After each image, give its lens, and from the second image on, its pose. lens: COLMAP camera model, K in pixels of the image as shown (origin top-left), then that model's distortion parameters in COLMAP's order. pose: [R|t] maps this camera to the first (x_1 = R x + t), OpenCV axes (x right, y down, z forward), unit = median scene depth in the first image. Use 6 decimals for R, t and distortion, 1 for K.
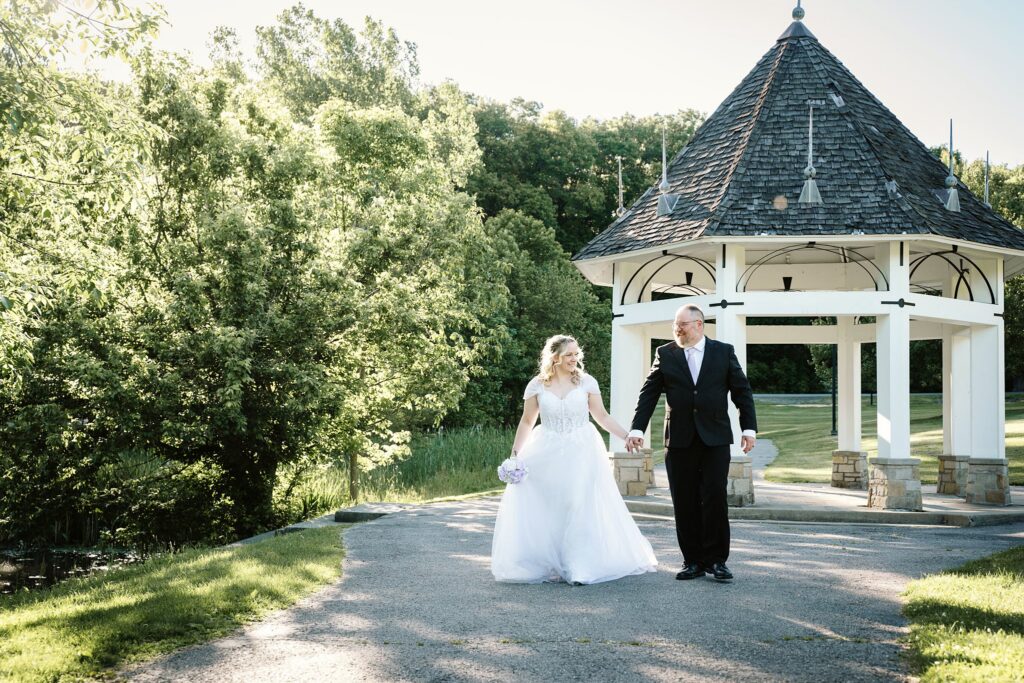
lens RADIAL K [[1209.8, 0, 512.0], [0, 1209.8, 341.5], [0, 0, 1]] dist [-0.002423, -0.044788]
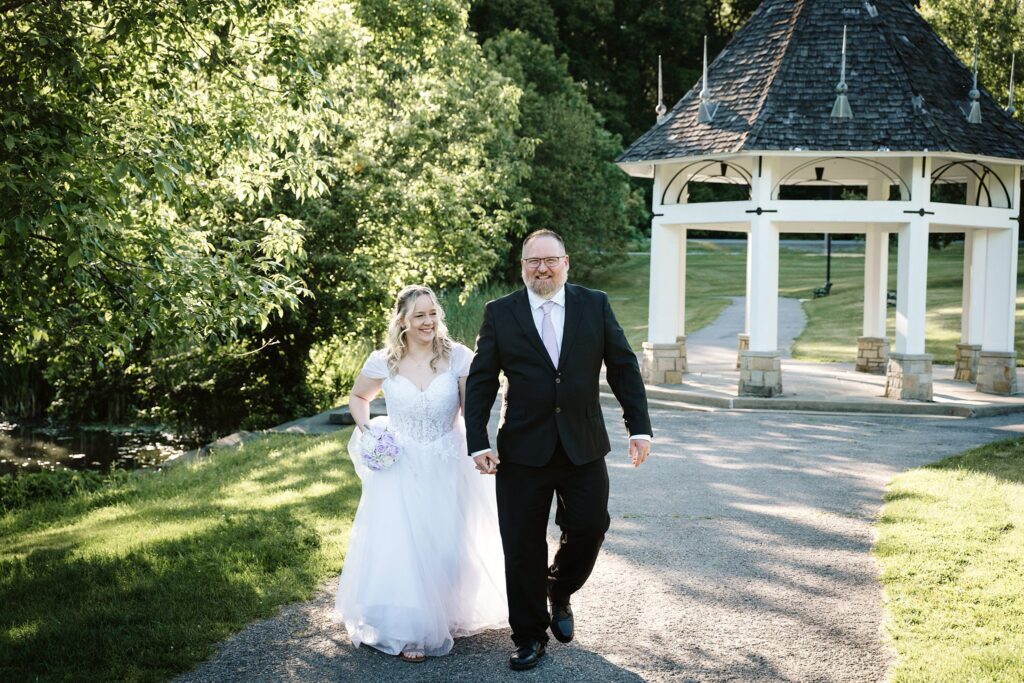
lens RADIAL K [[1483.3, 0, 512.0], [0, 1483.3, 341.5], [0, 0, 1]] dist [-0.017275, -0.002327]
pose [[0.999825, 0.001623, 0.018636, -0.068285], [-0.003959, 0.992021, 0.126011, -0.079394], [-0.018283, -0.126063, 0.991854, -0.315920]]
